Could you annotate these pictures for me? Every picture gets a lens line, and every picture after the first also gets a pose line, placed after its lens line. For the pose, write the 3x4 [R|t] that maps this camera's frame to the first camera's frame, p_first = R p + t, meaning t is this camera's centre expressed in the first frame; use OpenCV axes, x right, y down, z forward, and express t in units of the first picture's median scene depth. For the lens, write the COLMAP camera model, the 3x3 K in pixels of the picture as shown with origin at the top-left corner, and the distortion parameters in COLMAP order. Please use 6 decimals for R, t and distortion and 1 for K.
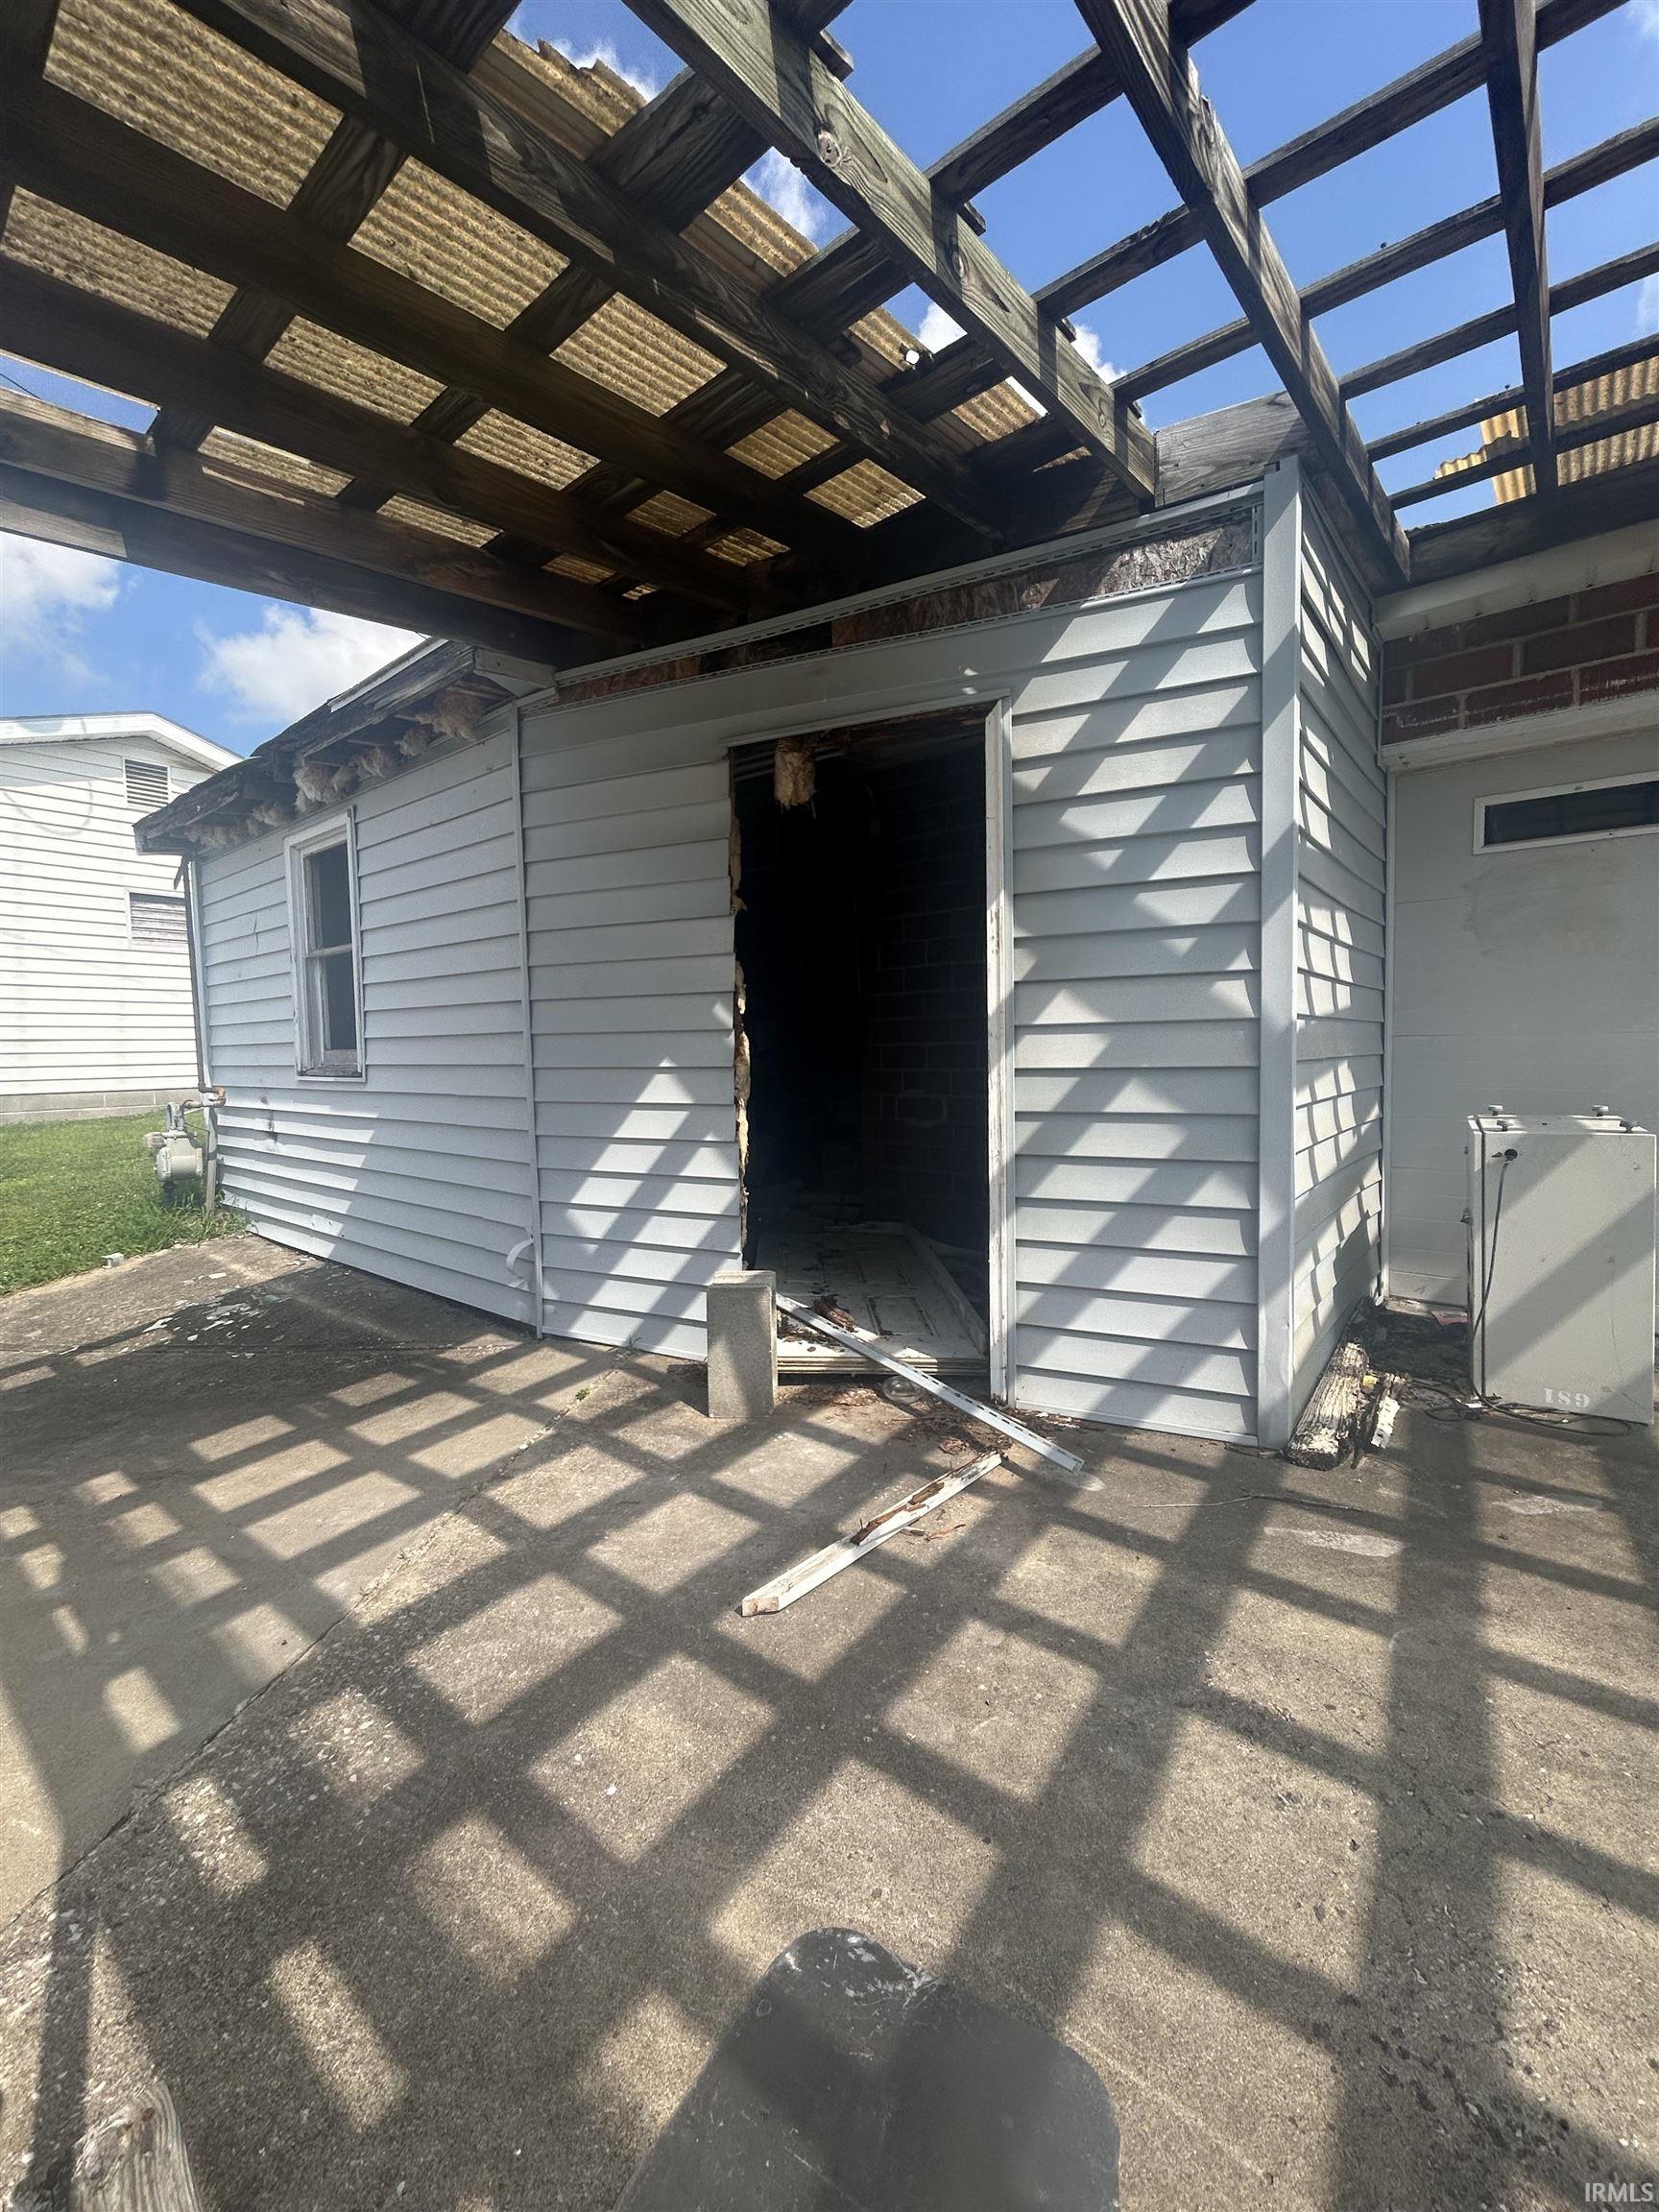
lens RADIAL K [[892.8, 0, 838.9], [0, 892.8, 1107.2], [0, 0, 1]] dist [0.000979, 0.000201]
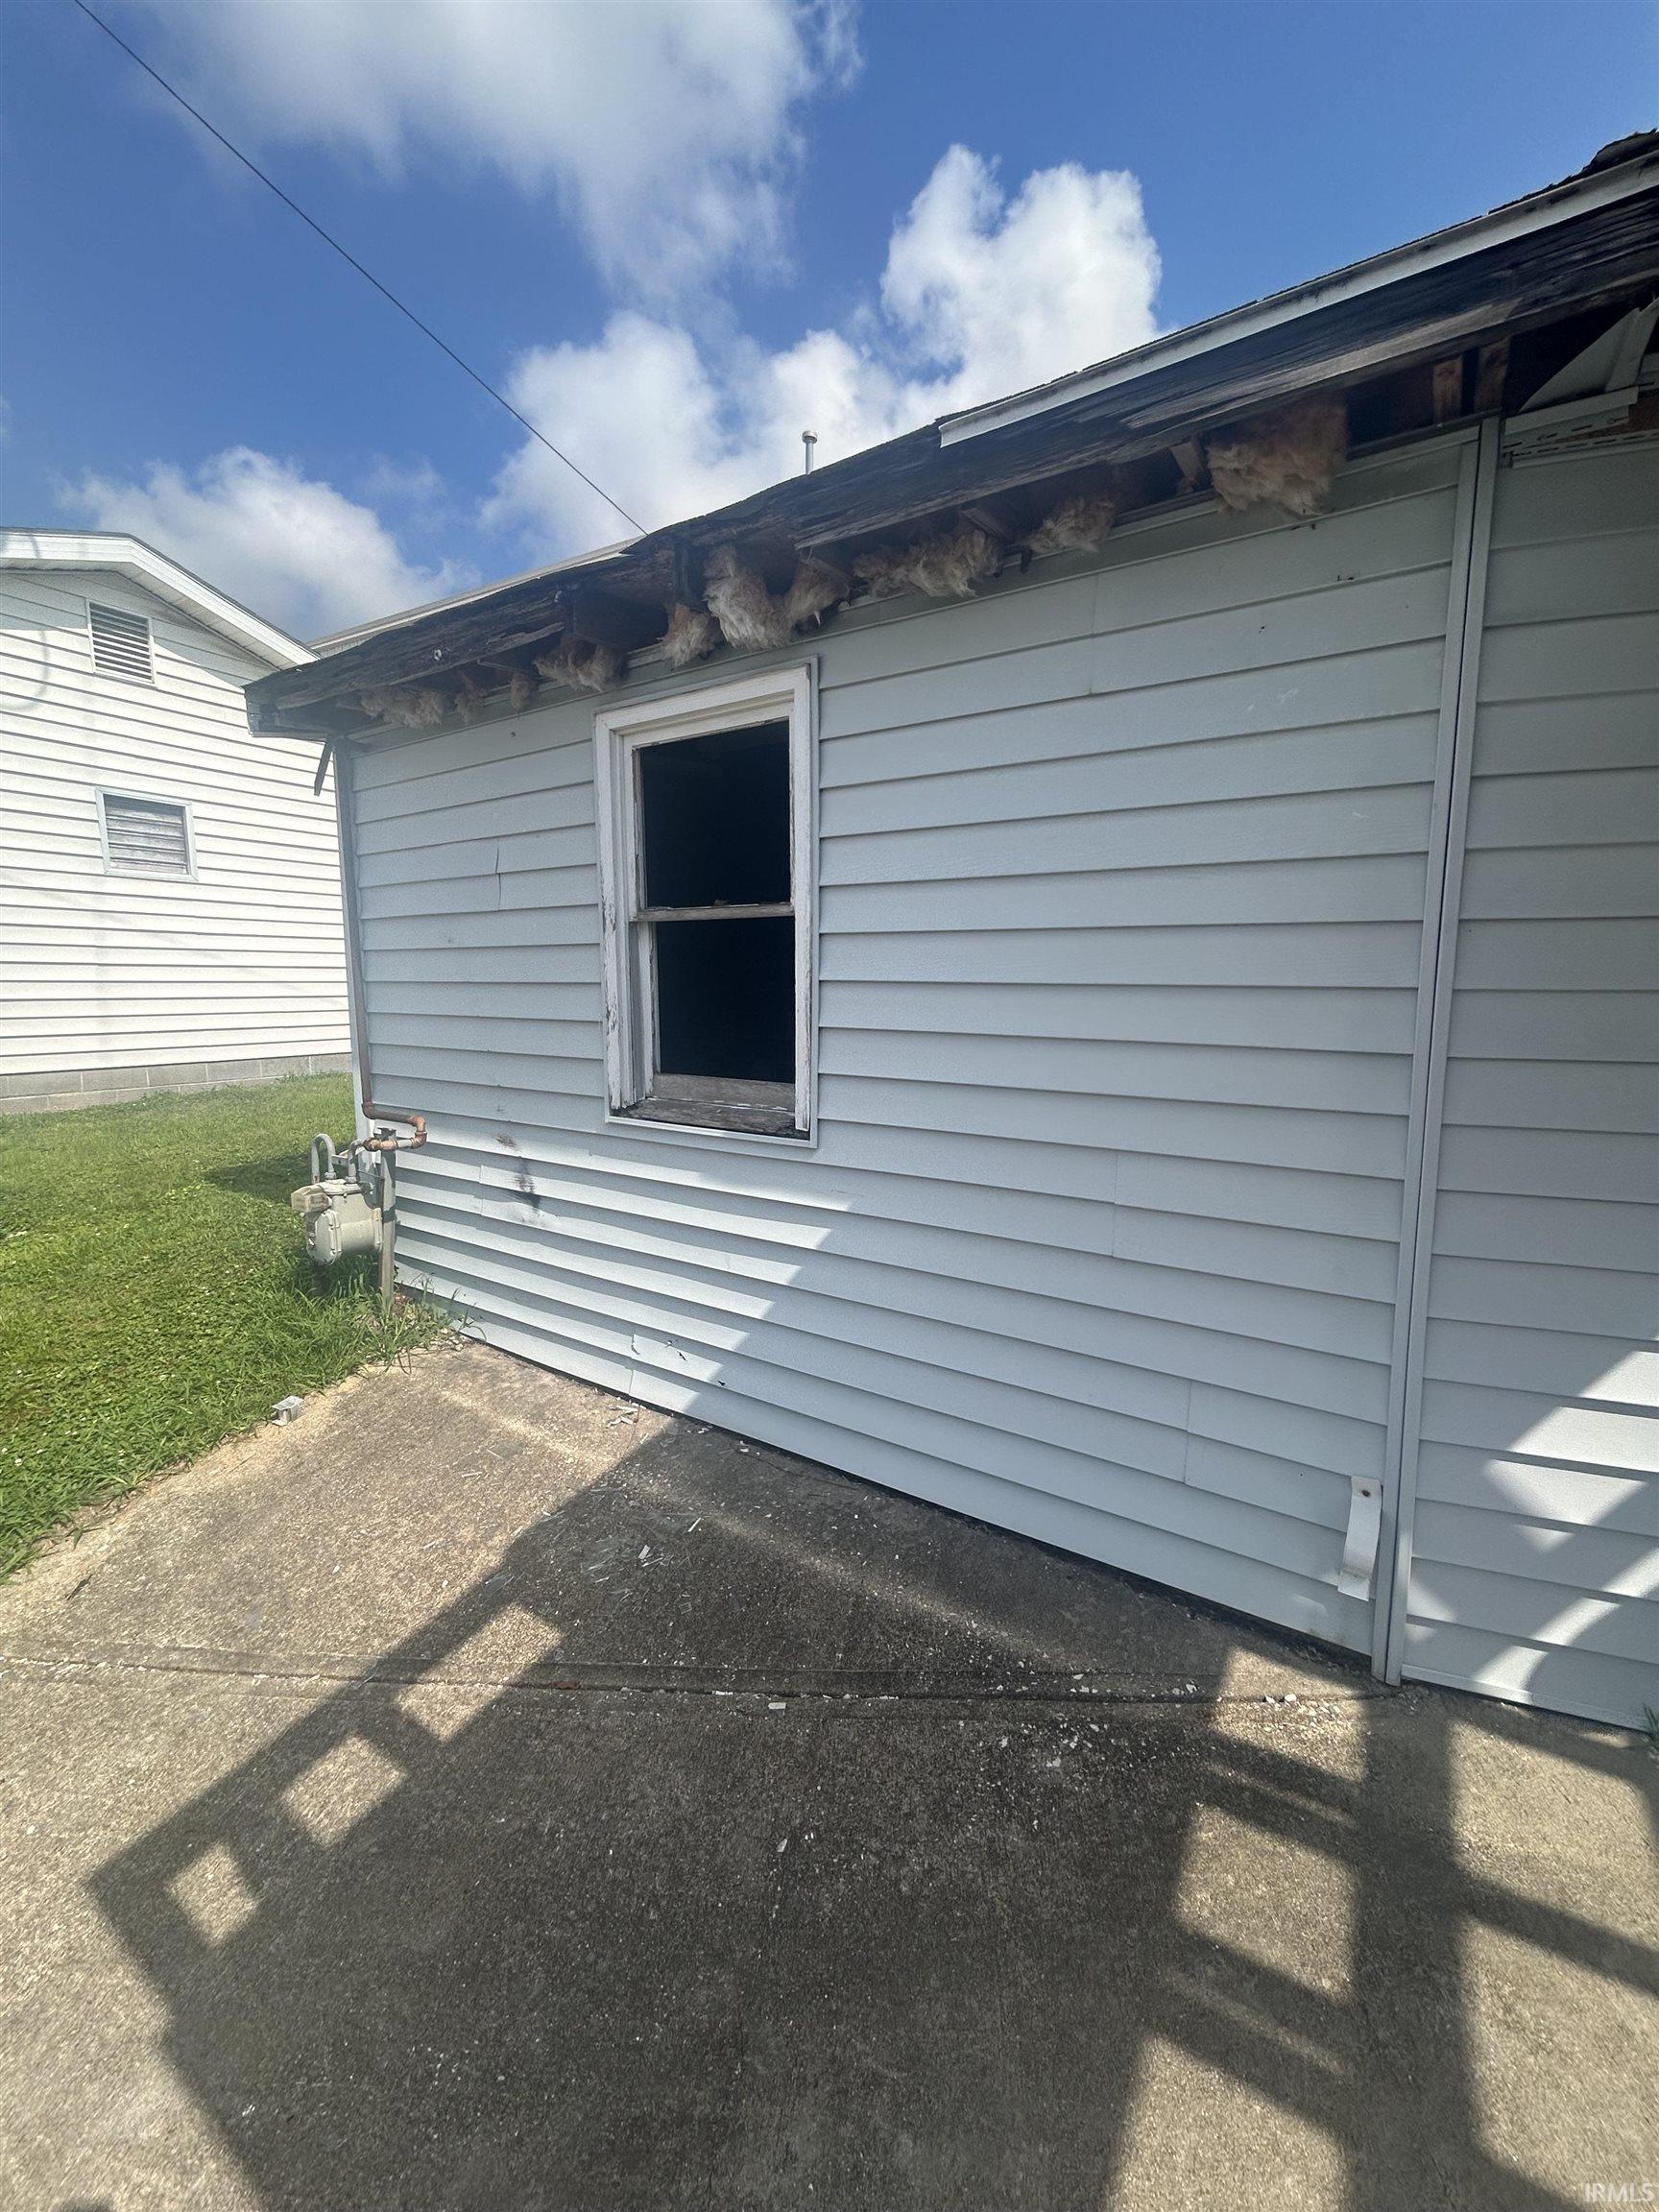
lens RADIAL K [[892.8, 0, 849.8], [0, 892.8, 1108.5], [0, 0, 1]] dist [0.000979, 0.000201]
pose [[0.994004, 0.004604, 0.109249, -0.508113], [-0.012316, 0.997469, 0.070021, -0.084444], [-0.108651, -0.070947, 0.991545, 0.372536]]
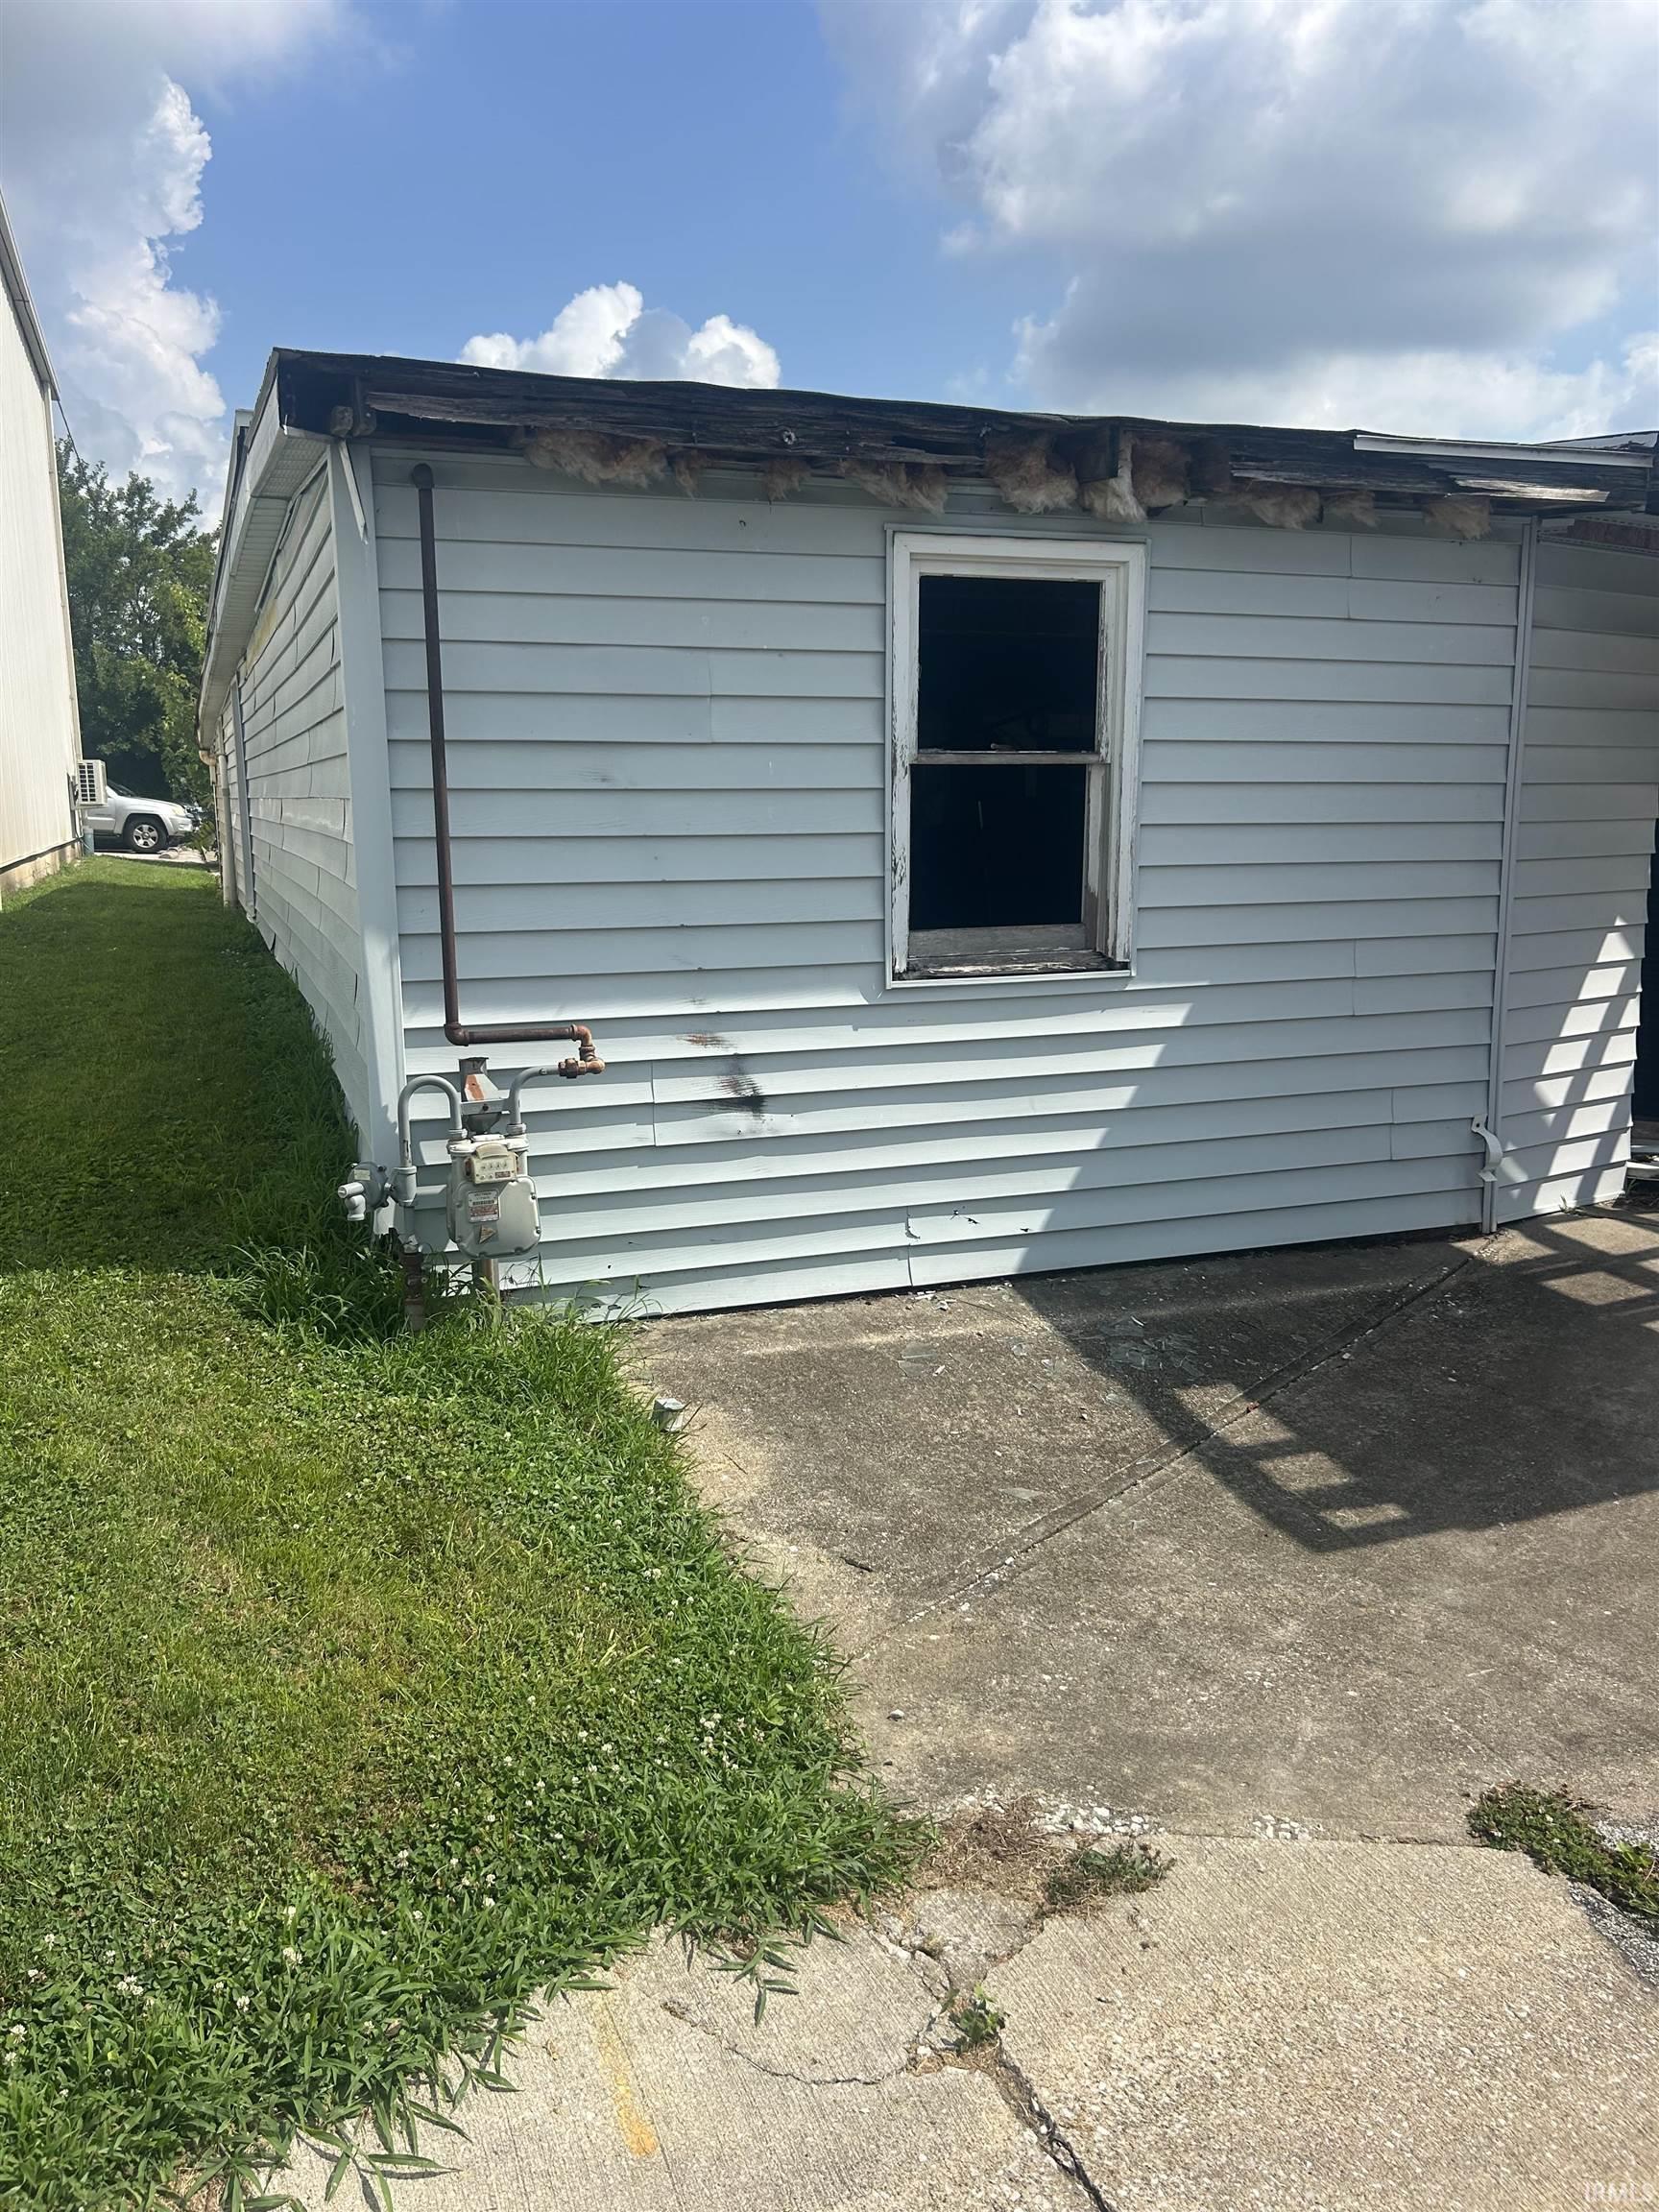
lens RADIAL K [[1704.6, 0, 837.2], [0, 1704.6, 1104.4], [0, 0, 1]] dist [0.052648, -0.006487]
pose [[0.506647, -0.159483, 0.847275, -1.530361], [0.046290, 0.986356, 0.157982, -0.127536], [-0.860910, -0.040821, 0.507117, 0.489863]]
